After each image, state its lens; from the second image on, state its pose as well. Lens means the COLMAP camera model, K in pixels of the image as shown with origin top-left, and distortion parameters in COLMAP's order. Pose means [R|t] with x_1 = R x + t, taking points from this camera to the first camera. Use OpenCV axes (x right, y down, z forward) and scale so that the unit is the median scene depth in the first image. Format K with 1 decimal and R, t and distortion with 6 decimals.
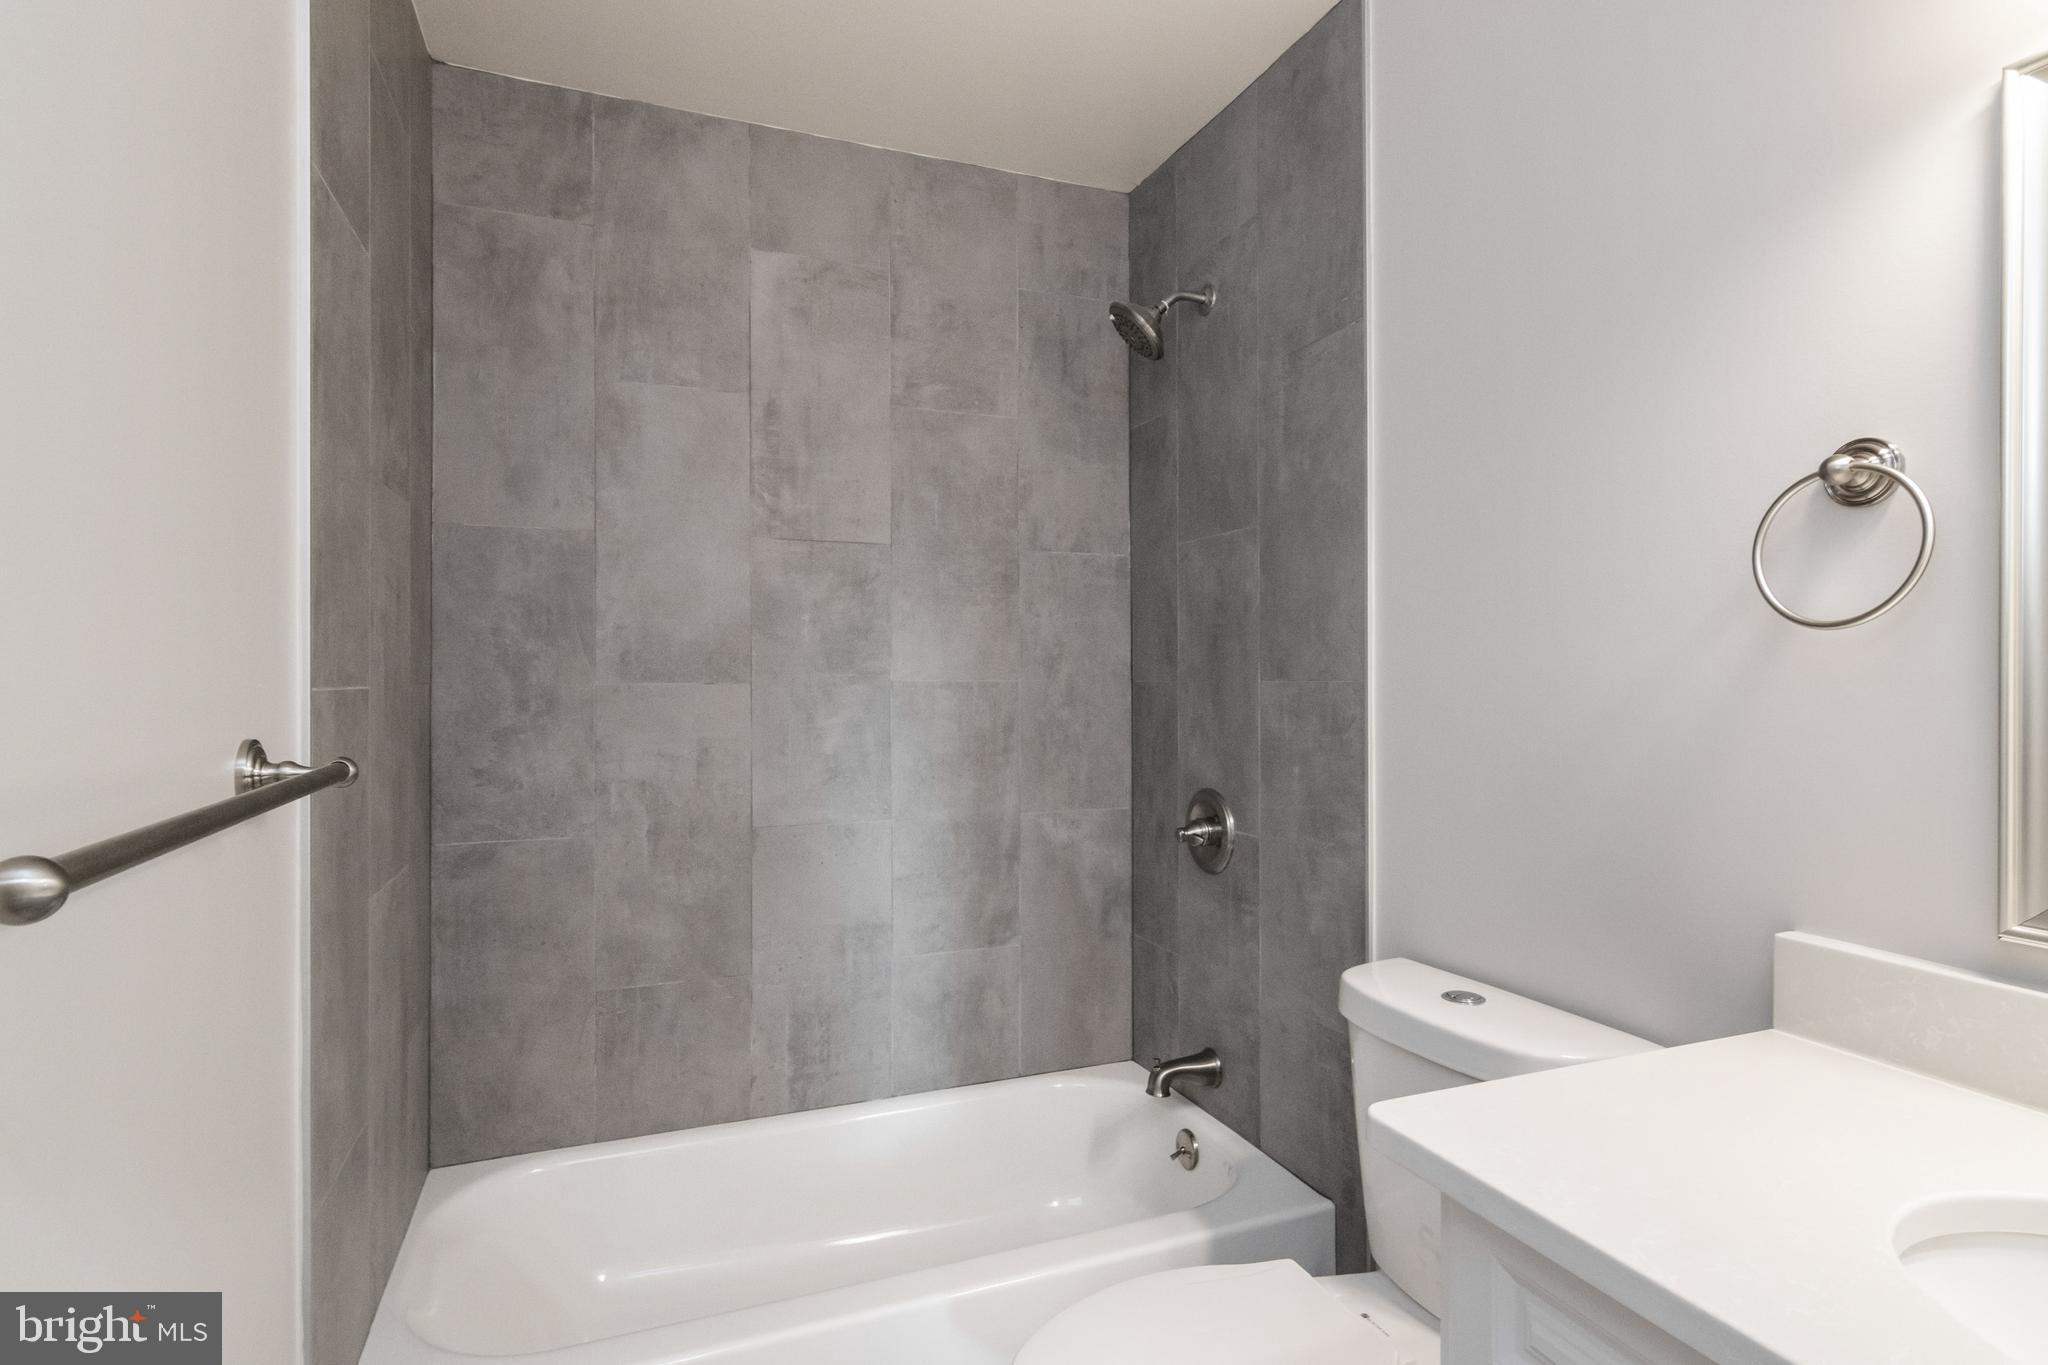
lens RADIAL K [[1046.8, 0, 1017.6], [0, 1046.8, 678.9], [0, 0, 1]] dist [-0.001725, 0.005825]
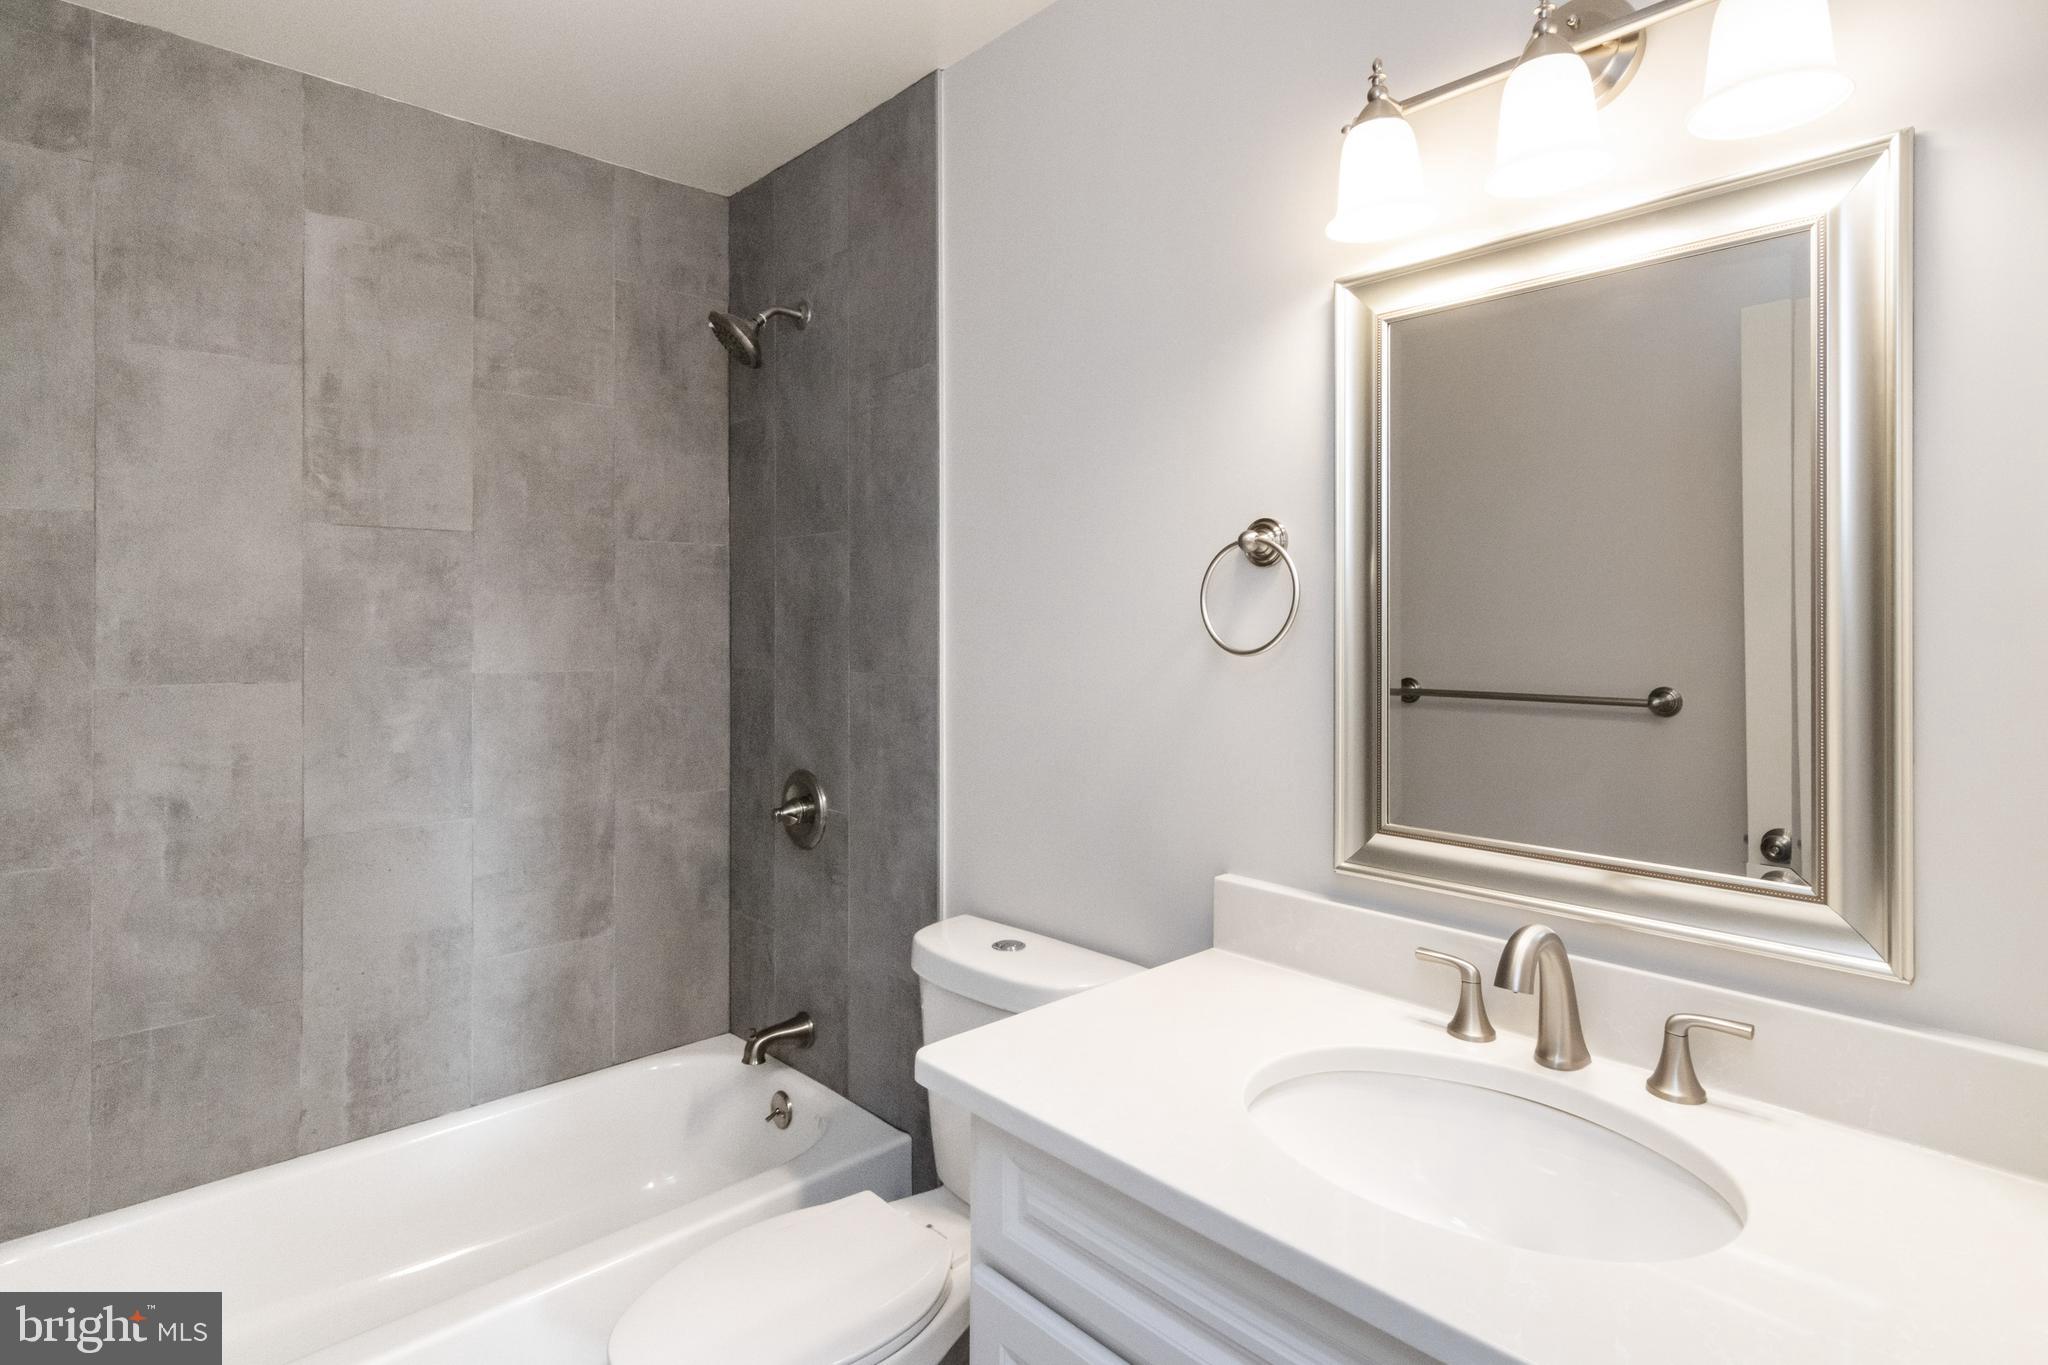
lens RADIAL K [[1046.8, 0, 1019.9], [0, 1046.8, 624.1], [0, 0, 1]] dist [-0.001725, 0.005825]
pose [[0.930600, 0.003998, 0.366016, -0.004802], [-0.000651, 0.999957, -0.009267, -0.039419], [-0.366037, 0.008386, 0.930562, -0.094083]]
